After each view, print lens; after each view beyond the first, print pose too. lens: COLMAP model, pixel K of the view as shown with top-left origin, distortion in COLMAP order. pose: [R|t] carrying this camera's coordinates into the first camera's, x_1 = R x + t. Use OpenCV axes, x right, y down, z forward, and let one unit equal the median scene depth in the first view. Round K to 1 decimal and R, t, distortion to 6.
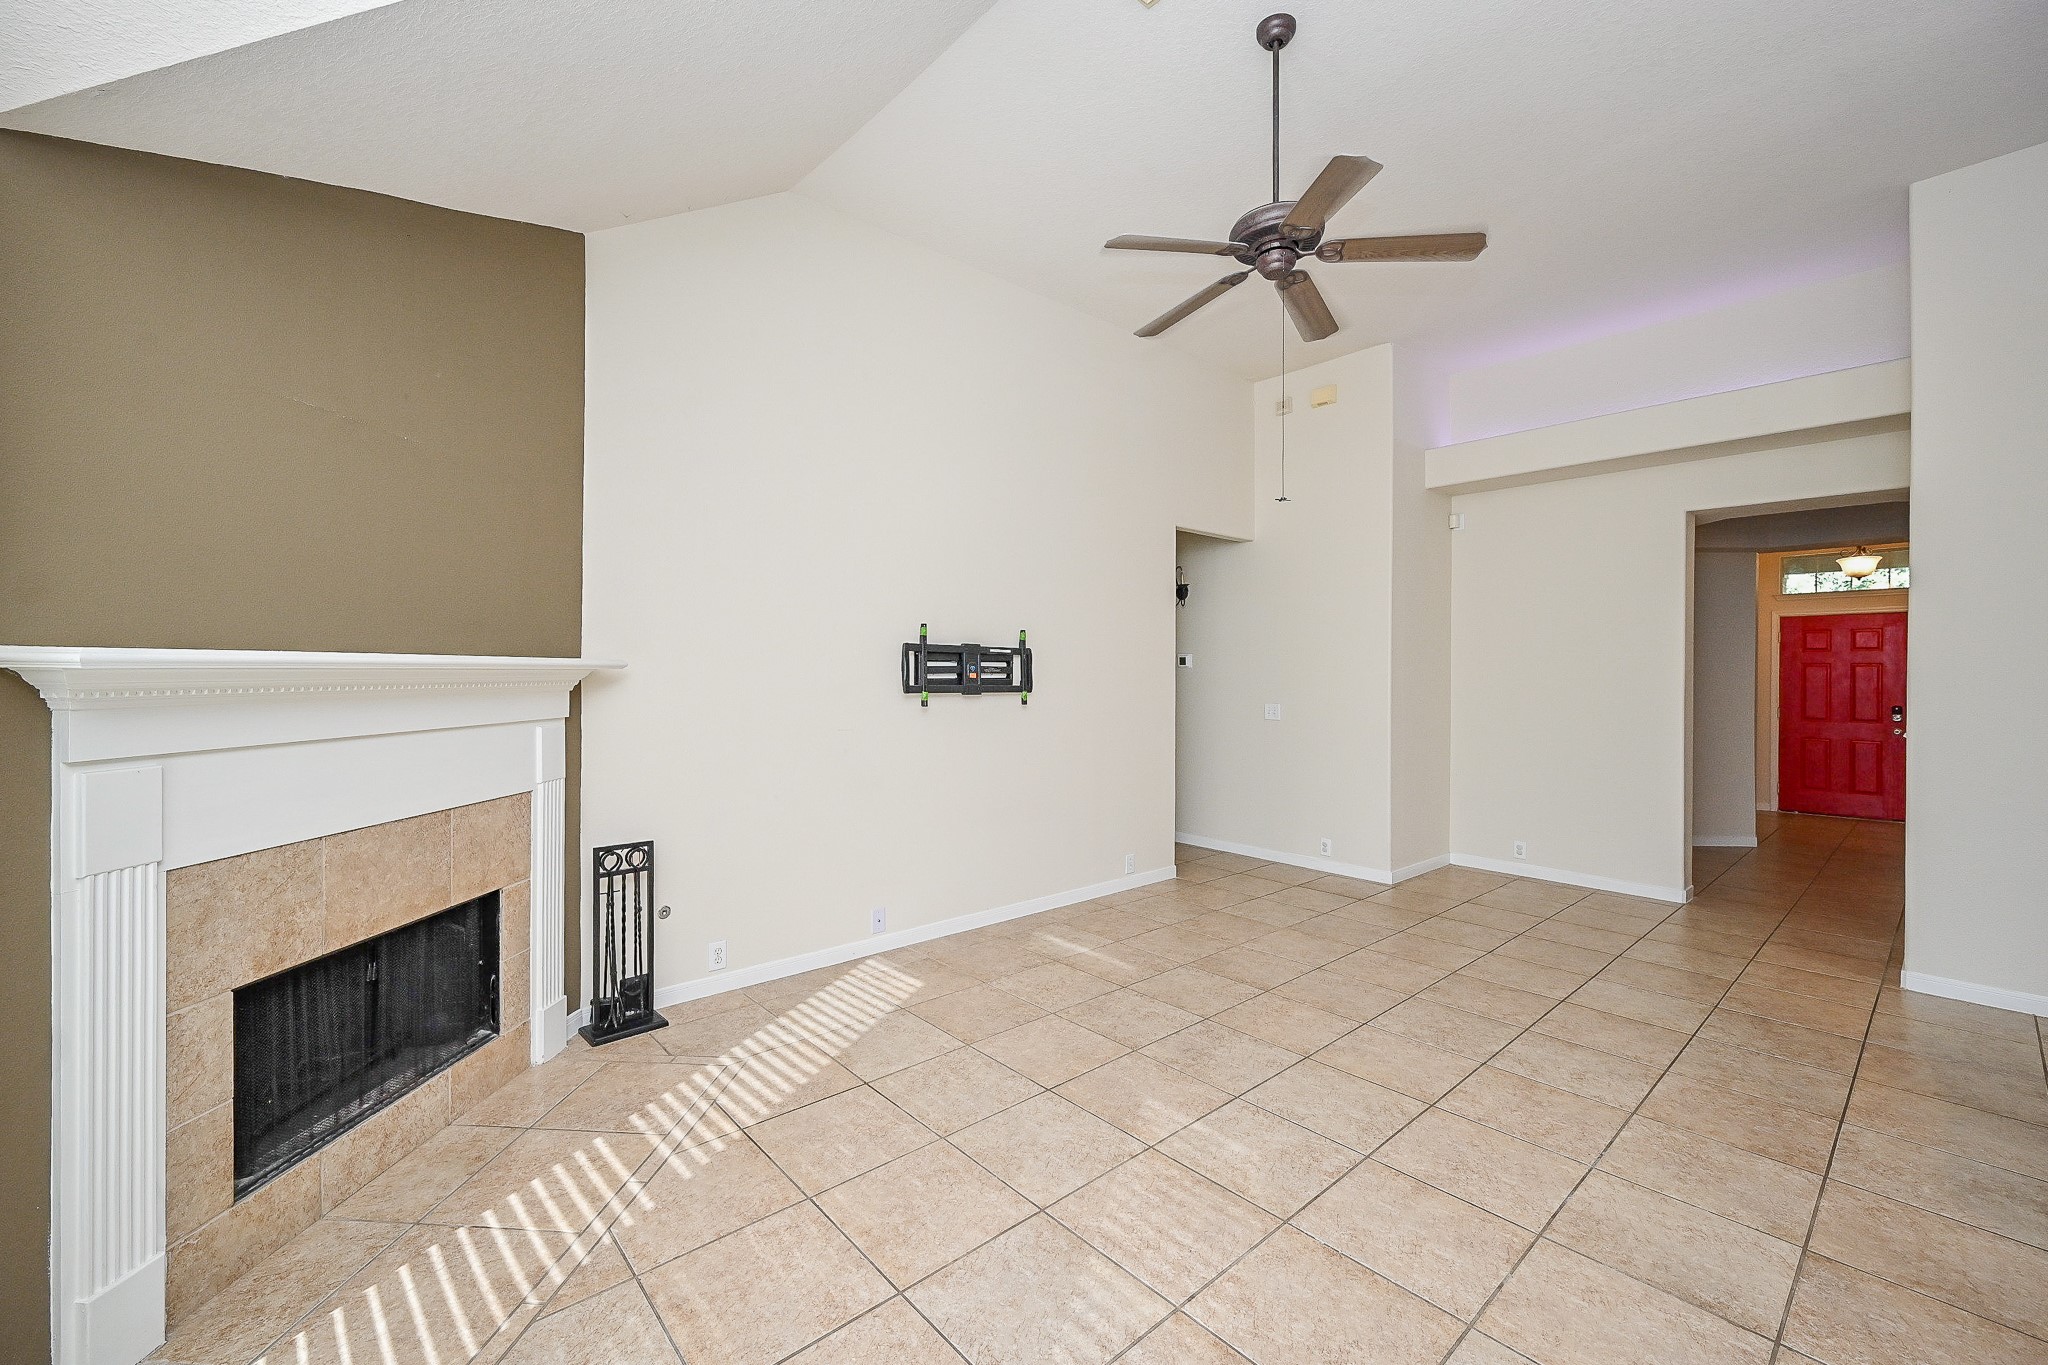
lens RADIAL K [[821.3, 0, 1018.1], [0, 821.3, 676.9], [0, 0, 1]] dist [0.000961, 0.000270]
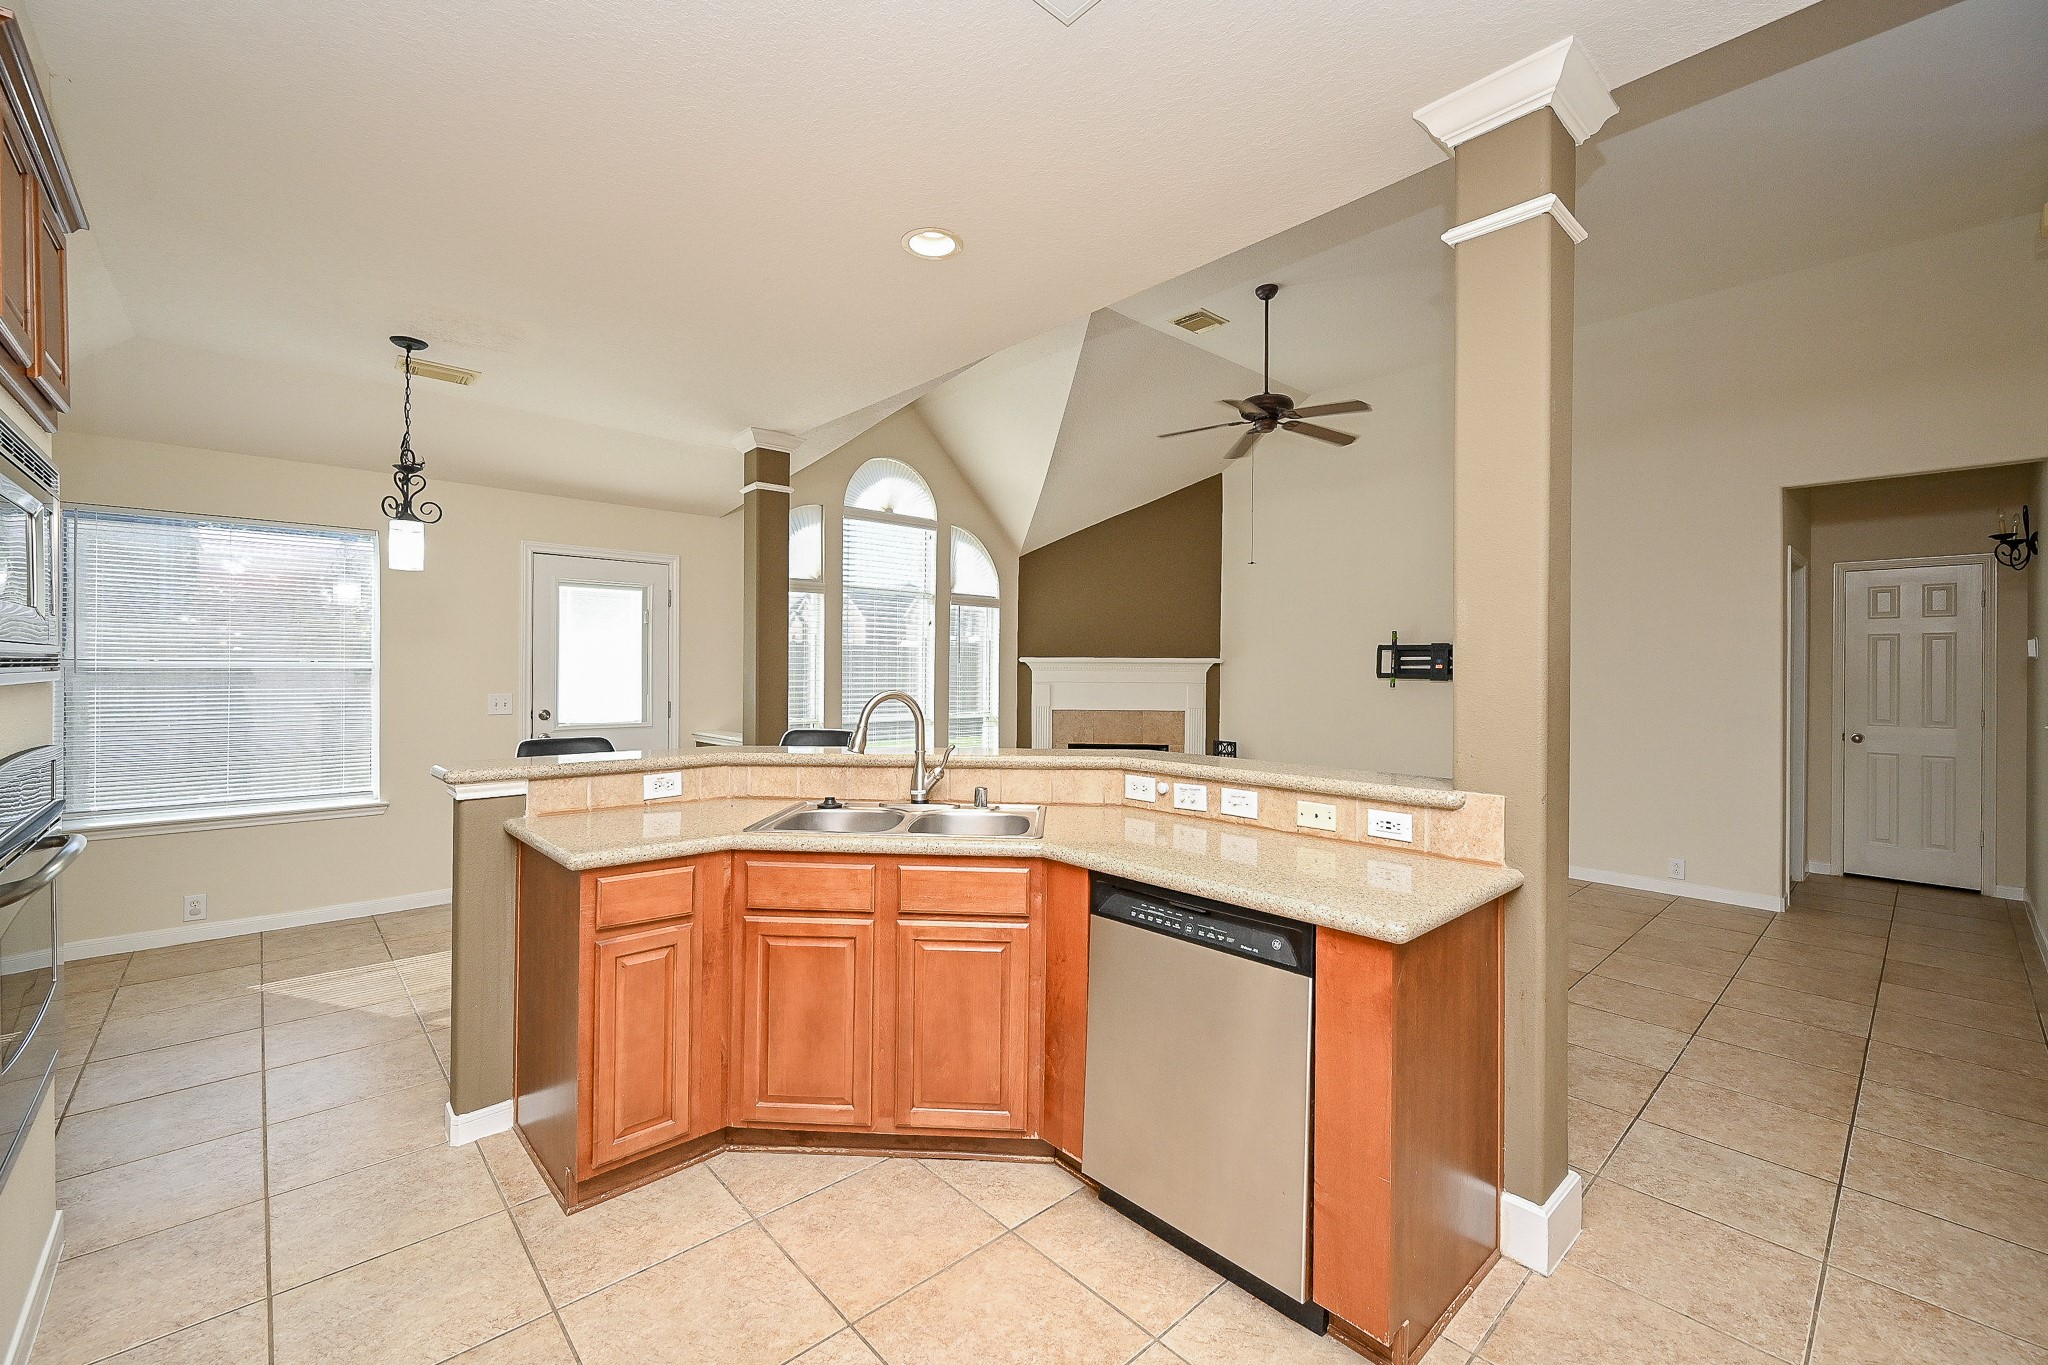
lens RADIAL K [[821.3, 0, 1018.1], [0, 821.3, 676.9], [0, 0, 1]] dist [0.000961, 0.000270]
pose [[0.030848, 0.007878, -0.999493, 1.346069], [-0.012846, 0.999889, 0.007484, 0.015101], [0.999442, 0.012609, 0.030946, 0.286252]]
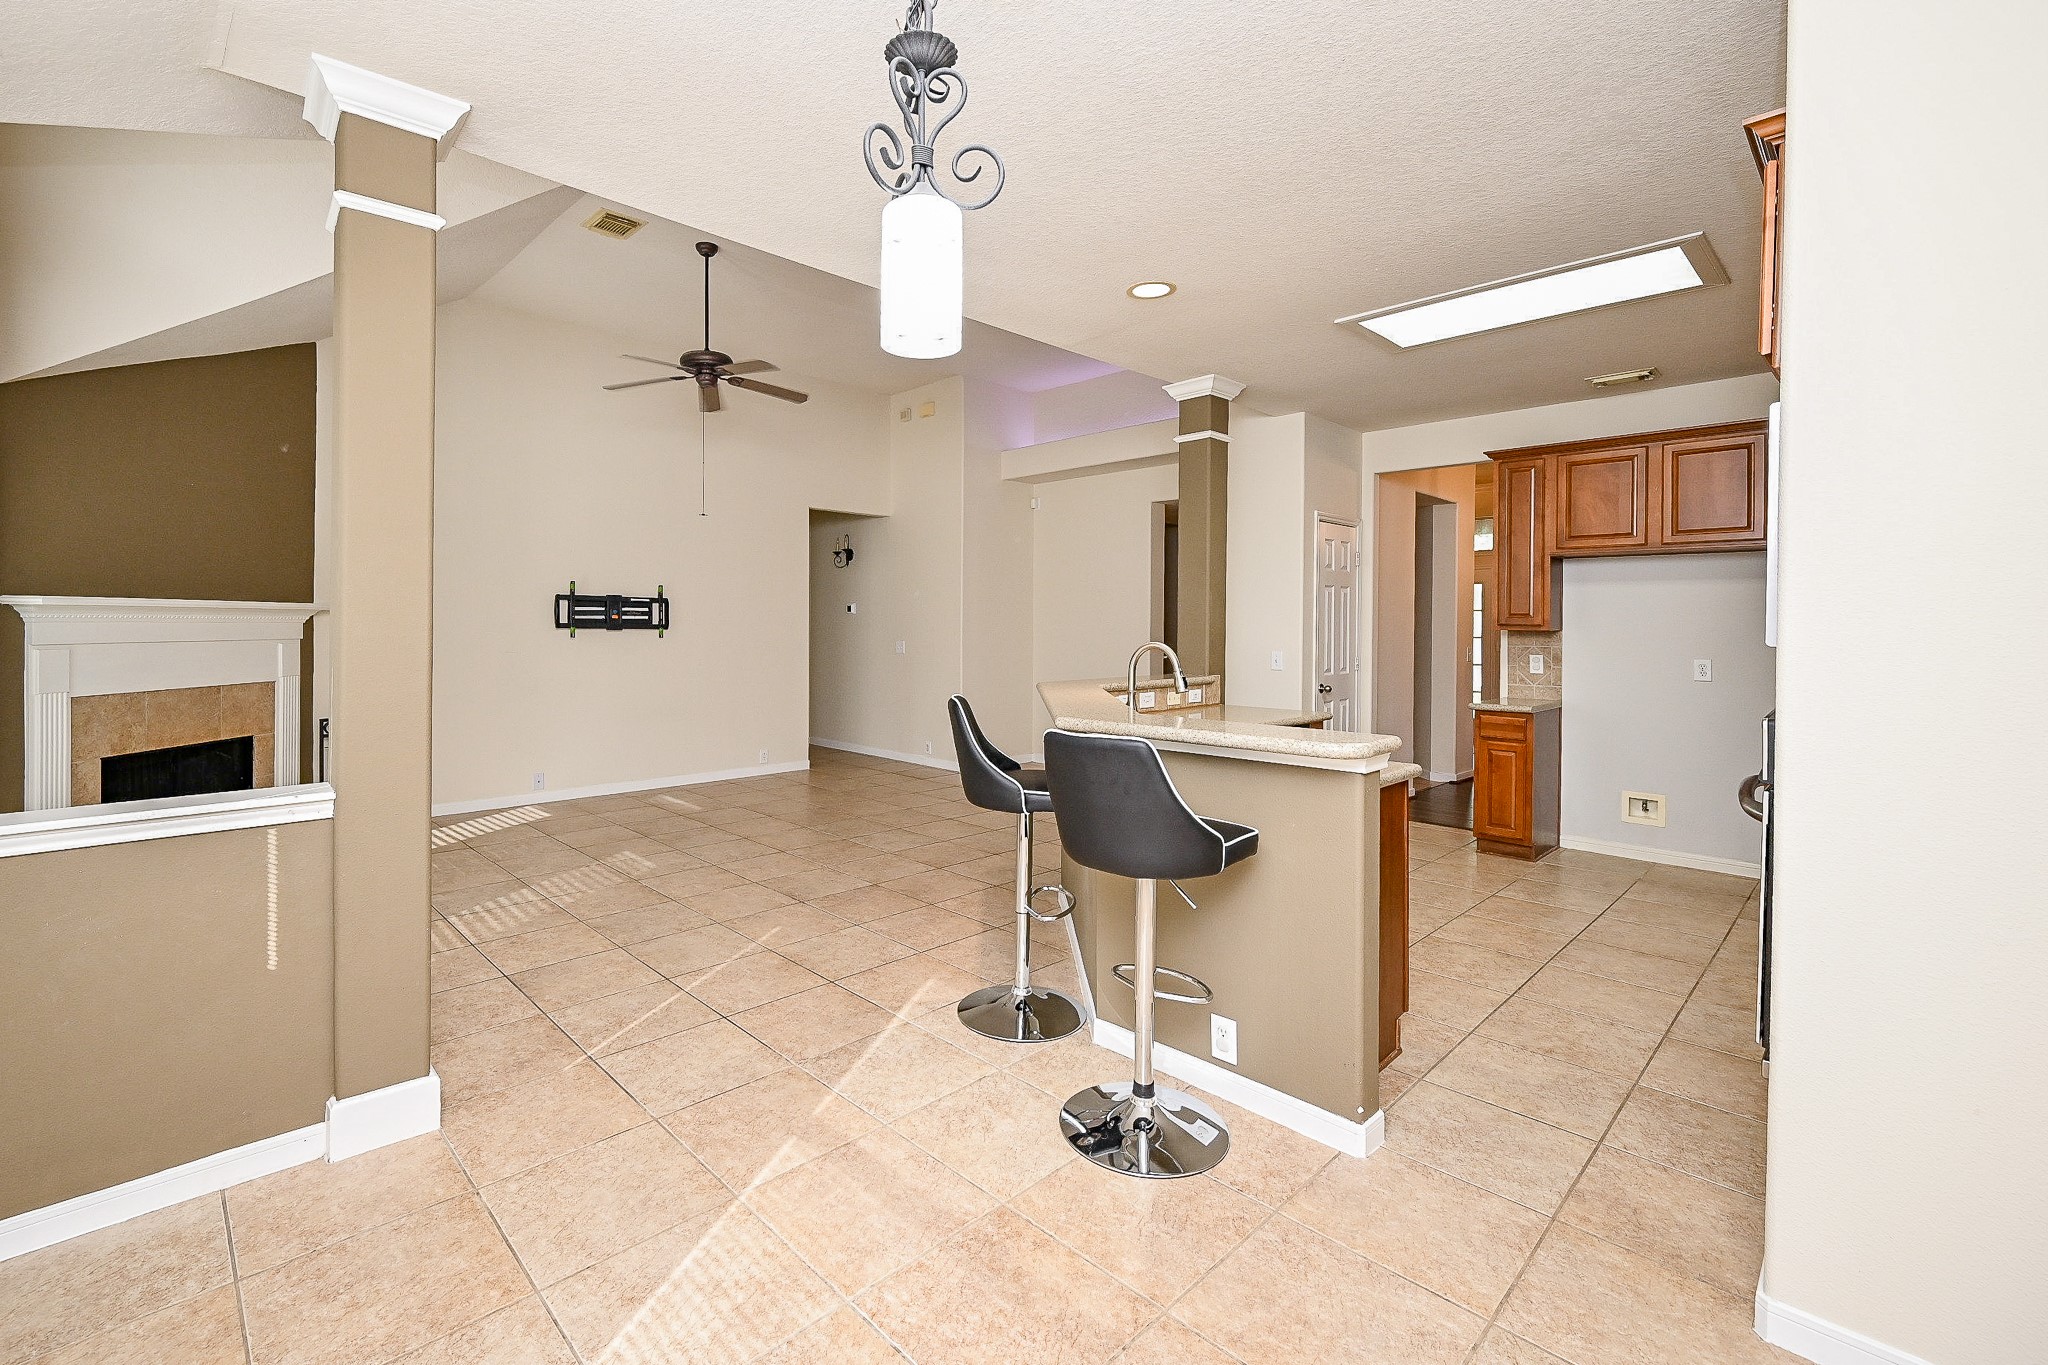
lens RADIAL K [[877.7, 0, 948.1], [0, 877.7, 630.8], [0, 0, 1]] dist [0.002426, -0.000059]
pose [[0.999802, 0.002257, 0.019789, 0.529269], [-0.002305, 0.999994, 0.002435, 0.018903], [-0.019783, -0.002481, 0.999801, -0.586119]]
